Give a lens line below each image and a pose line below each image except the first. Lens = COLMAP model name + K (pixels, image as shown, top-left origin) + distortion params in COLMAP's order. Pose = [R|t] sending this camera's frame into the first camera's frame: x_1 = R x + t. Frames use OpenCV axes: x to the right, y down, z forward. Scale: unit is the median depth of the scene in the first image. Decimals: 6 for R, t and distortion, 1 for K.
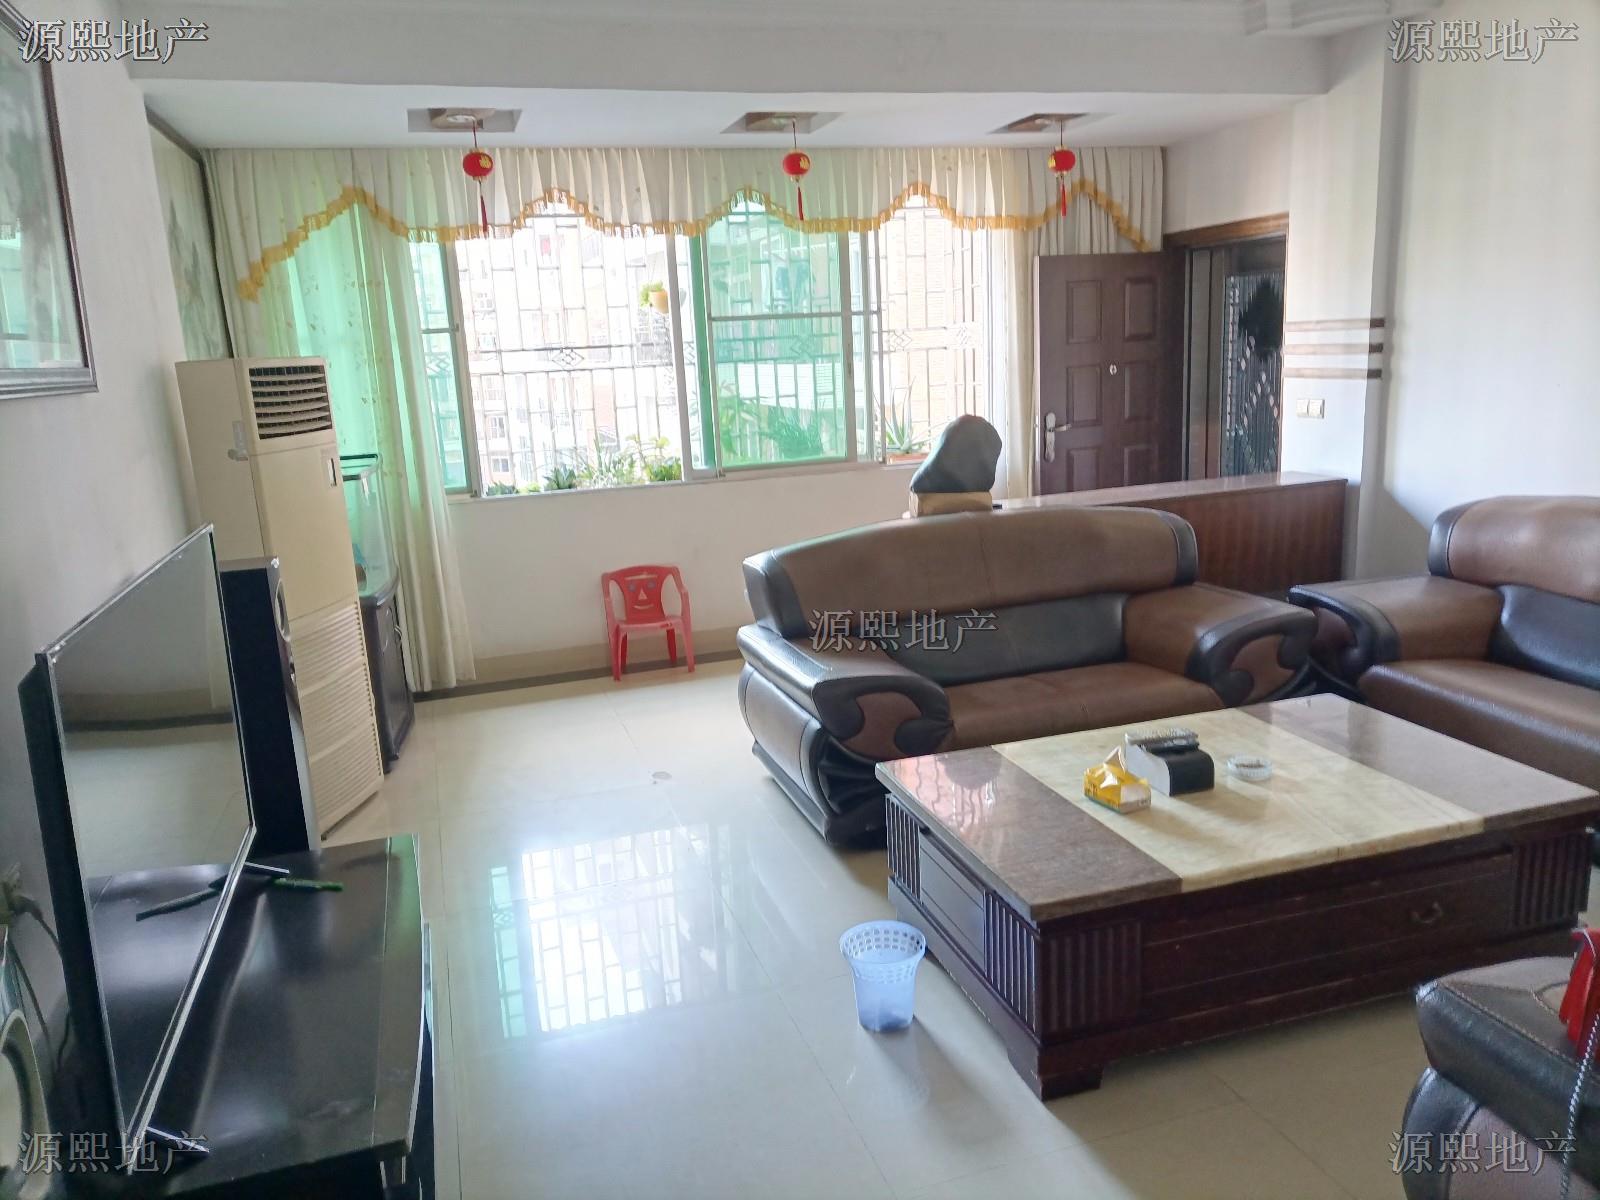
lens RADIAL K [[1177.4, 0, 804.1], [0, 1177.4, 605.6], [0, 0, 1]] dist [0.006637, -0.007811]
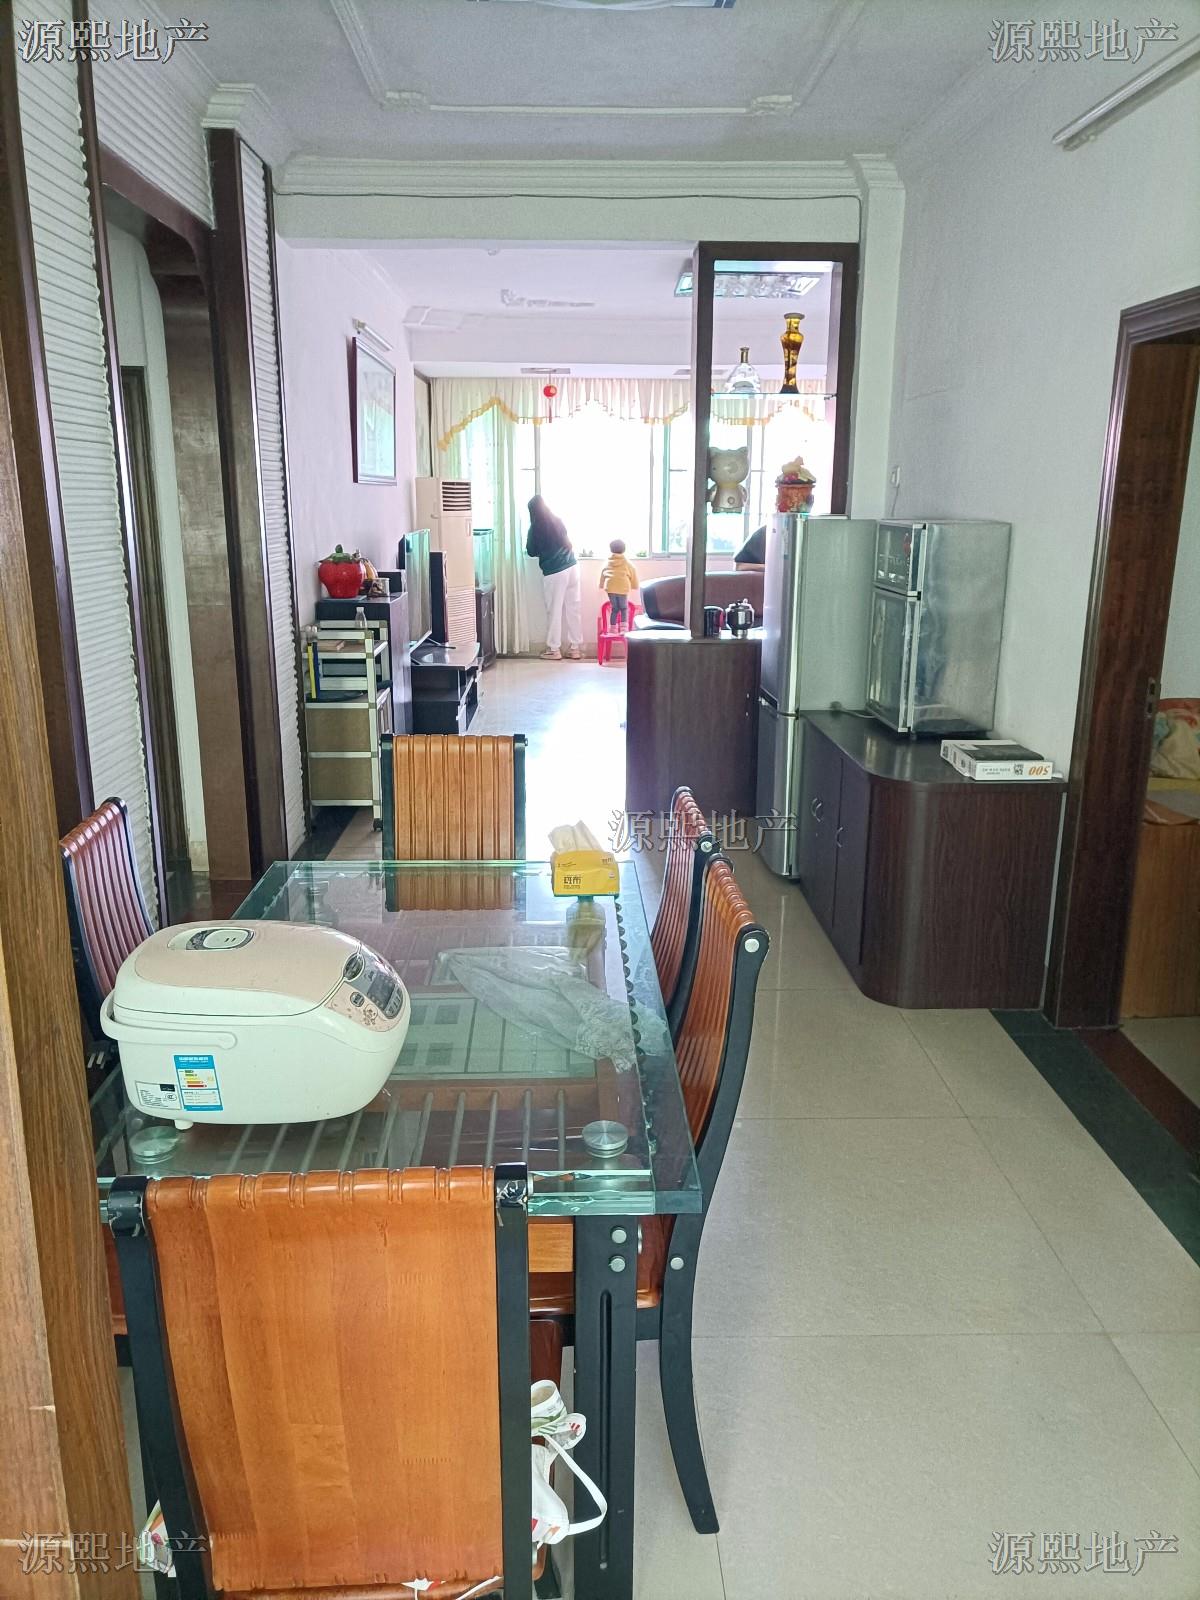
lens RADIAL K [[1207.0, 0, 594.4], [0, 1207.0, 805.9], [0, 0, 1]] dist [0.035479, -0.003591]
pose [[0.955744, 0.125348, -0.266160, 0.451508], [-0.114869, 0.991877, 0.054646, 0.225554], [0.270848, -0.021654, 0.962379, -1.040658]]
